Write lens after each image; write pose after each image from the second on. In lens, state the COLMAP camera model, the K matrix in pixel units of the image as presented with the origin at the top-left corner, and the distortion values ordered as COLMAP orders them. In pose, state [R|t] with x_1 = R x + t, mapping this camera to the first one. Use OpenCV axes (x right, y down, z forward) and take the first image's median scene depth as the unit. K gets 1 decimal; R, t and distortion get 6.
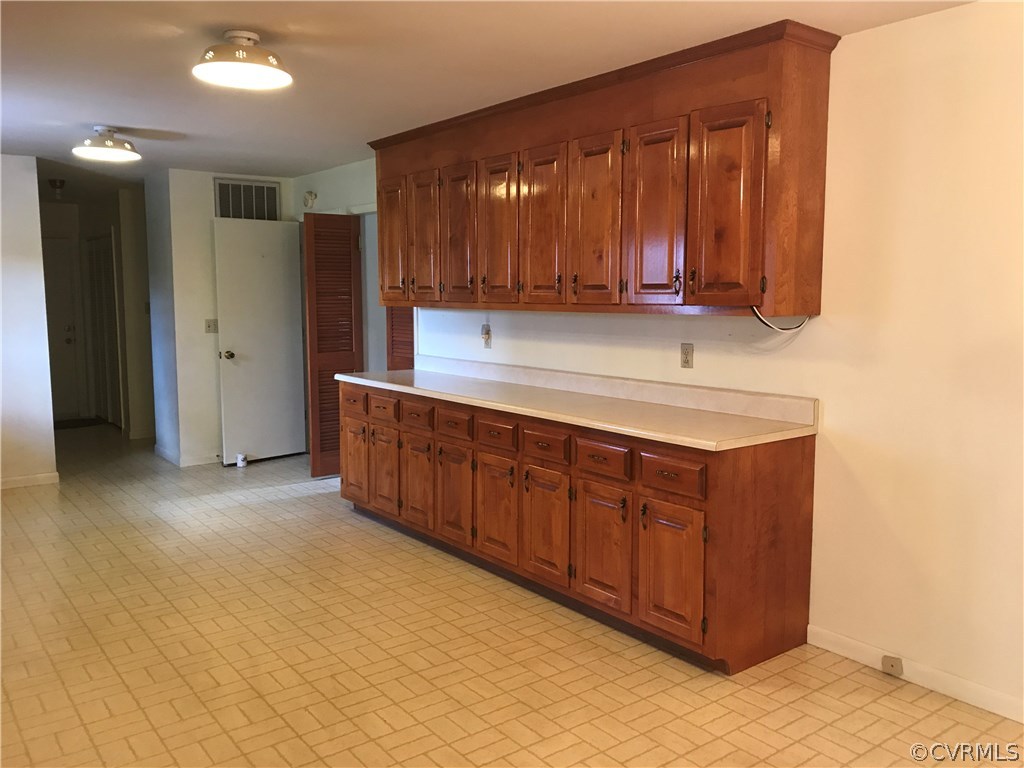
lens RADIAL K [[857.7, 0, 516.1], [0, 857.7, 385.3], [0, 0, 1]] dist [0.020755, 0.011524]
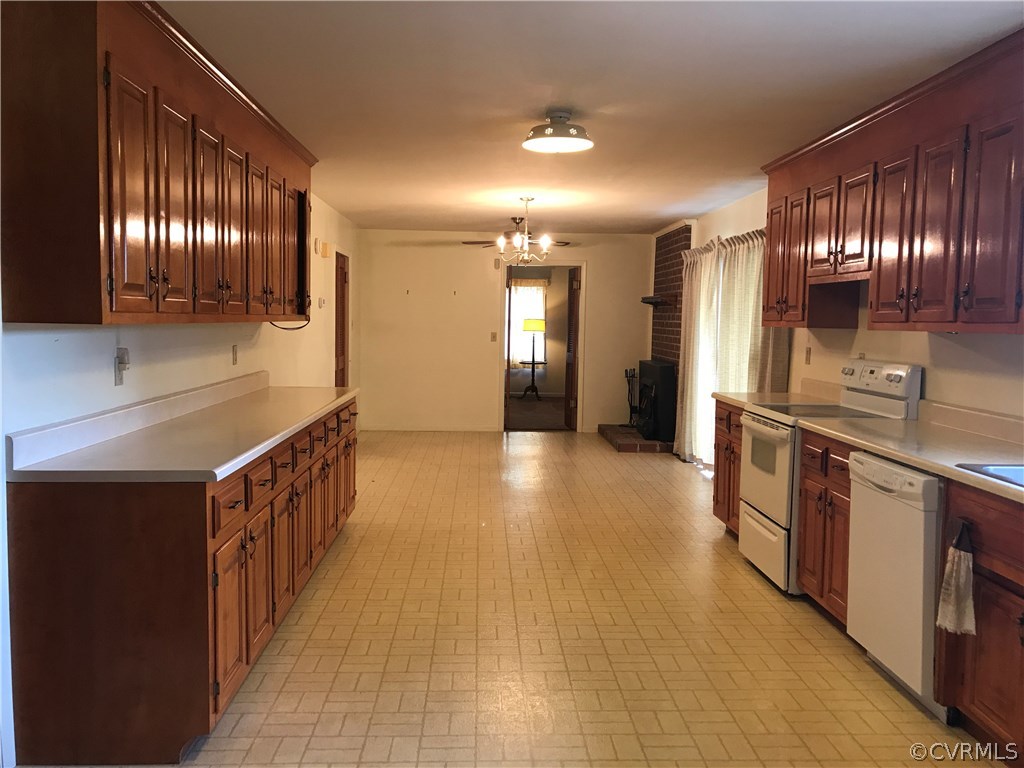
lens RADIAL K [[857.7, 0, 506.4], [0, 857.7, 385.4], [0, 0, 1]] dist [0.020755, 0.011524]
pose [[-0.818936, -0.055290, 0.571216, -0.769174], [0.049786, 0.984751, 0.166694, -0.164544], [-0.571722, 0.164951, -0.803695, 1.622038]]
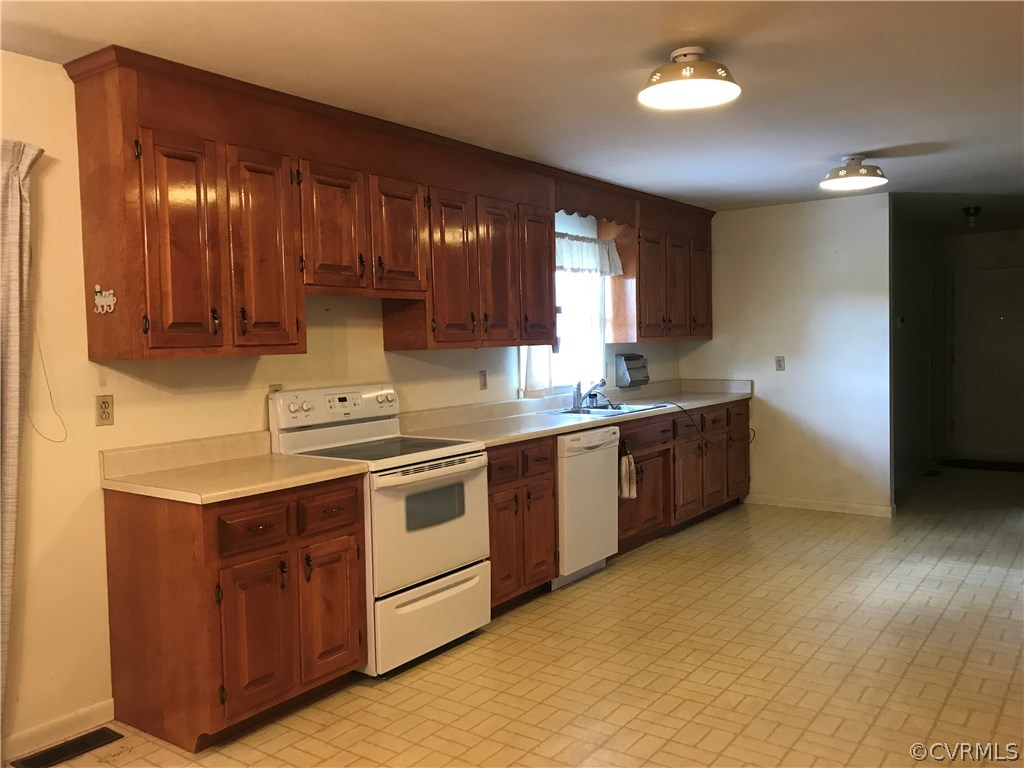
lens RADIAL K [[857.7, 0, 505.6], [0, 857.7, 380.7], [0, 0, 1]] dist [0.020755, 0.011524]
pose [[0.300092, 0.050862, -0.952553, 0.400776], [-0.088215, 0.995778, 0.025379, -0.042888], [0.949823, 0.076413, 0.303312, 0.406730]]
